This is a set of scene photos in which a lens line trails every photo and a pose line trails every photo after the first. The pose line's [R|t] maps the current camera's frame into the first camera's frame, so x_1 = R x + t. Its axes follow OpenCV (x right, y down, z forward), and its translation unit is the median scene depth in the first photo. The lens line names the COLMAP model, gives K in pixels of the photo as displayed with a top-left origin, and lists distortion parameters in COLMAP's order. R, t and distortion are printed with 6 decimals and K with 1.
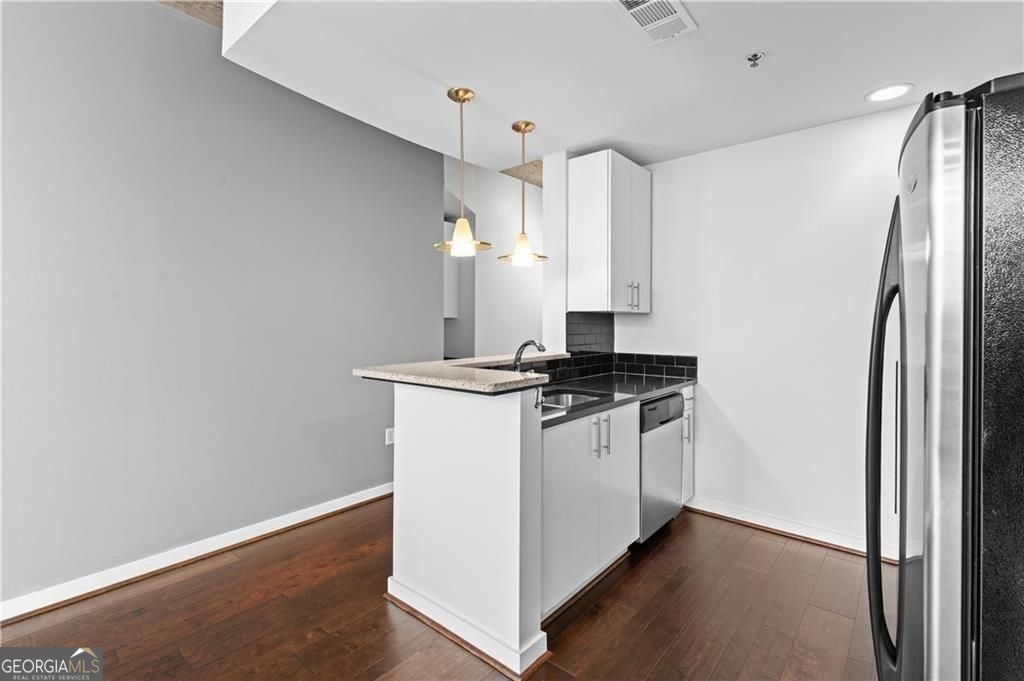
lens RADIAL K [[472.3, 0, 520.1], [0, 472.3, 321.2], [0, 0, 1]] dist [-0.002808, 0.000562]
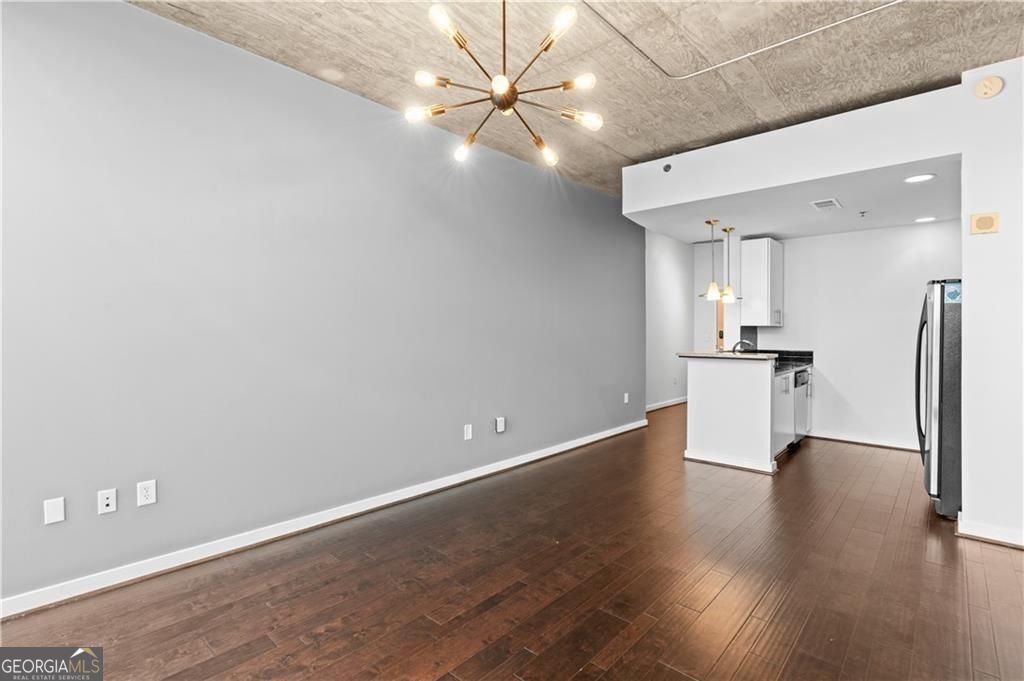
lens RADIAL K [[464.6, 0, 511.0], [0, 464.6, 333.9], [0, 0, 1]] dist [-0.038133, 0.000256]
pose [[0.997278, -0.000222, -0.073734, -0.679281], [0.000717, 0.999977, 0.006685, -0.002074], [0.073731, -0.006720, 0.997256, -0.857093]]
